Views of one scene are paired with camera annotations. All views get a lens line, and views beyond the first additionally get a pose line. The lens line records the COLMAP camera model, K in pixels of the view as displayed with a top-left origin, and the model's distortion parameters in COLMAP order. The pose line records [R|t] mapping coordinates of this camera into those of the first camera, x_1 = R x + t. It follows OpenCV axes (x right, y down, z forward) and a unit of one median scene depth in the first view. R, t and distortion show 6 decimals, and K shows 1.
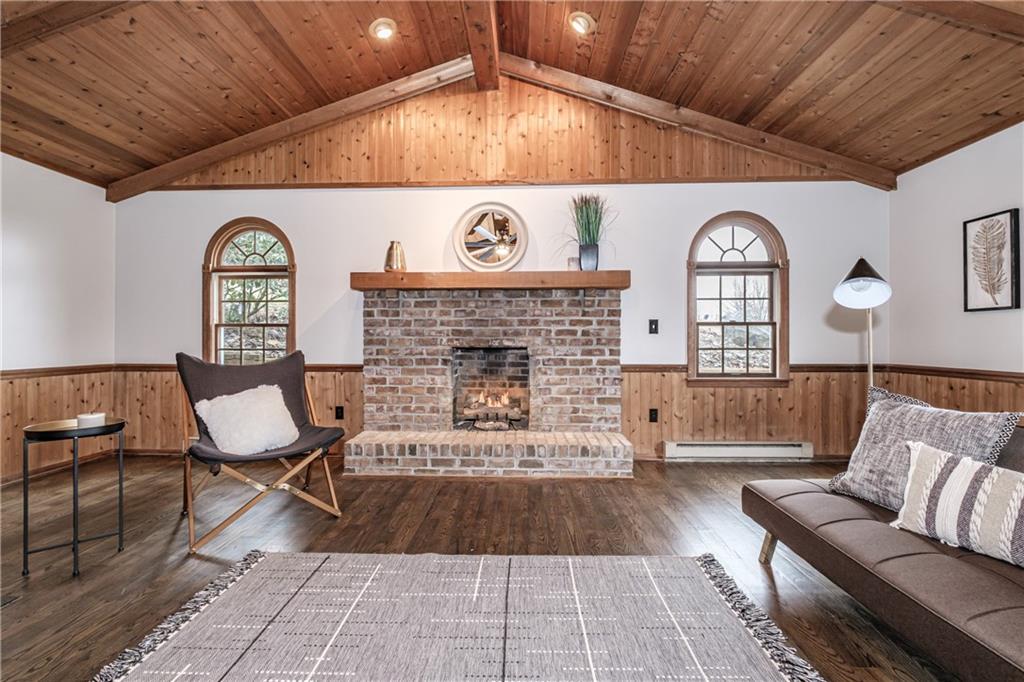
lens RADIAL K [[462.8, 0, 512.0], [0, 462.8, 341.0], [0, 0, 1]] dist [-0.001687, -0.000509]
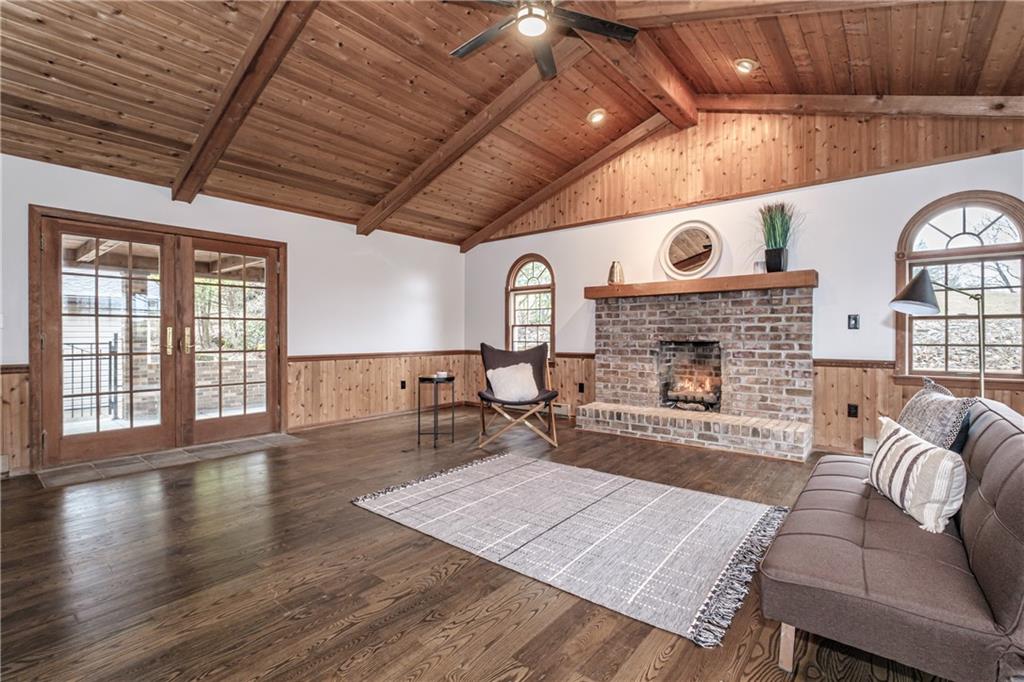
lens RADIAL K [[465.9, 0, 512.0], [0, 465.9, 341.0], [0, 0, 1]] dist [-0.000321, 0.000063]
pose [[0.789282, 0.006692, -0.613994, 0.343513], [-0.000080, 0.999942, 0.010795, -0.000701], [0.614031, -0.008471, 0.789236, -0.249328]]
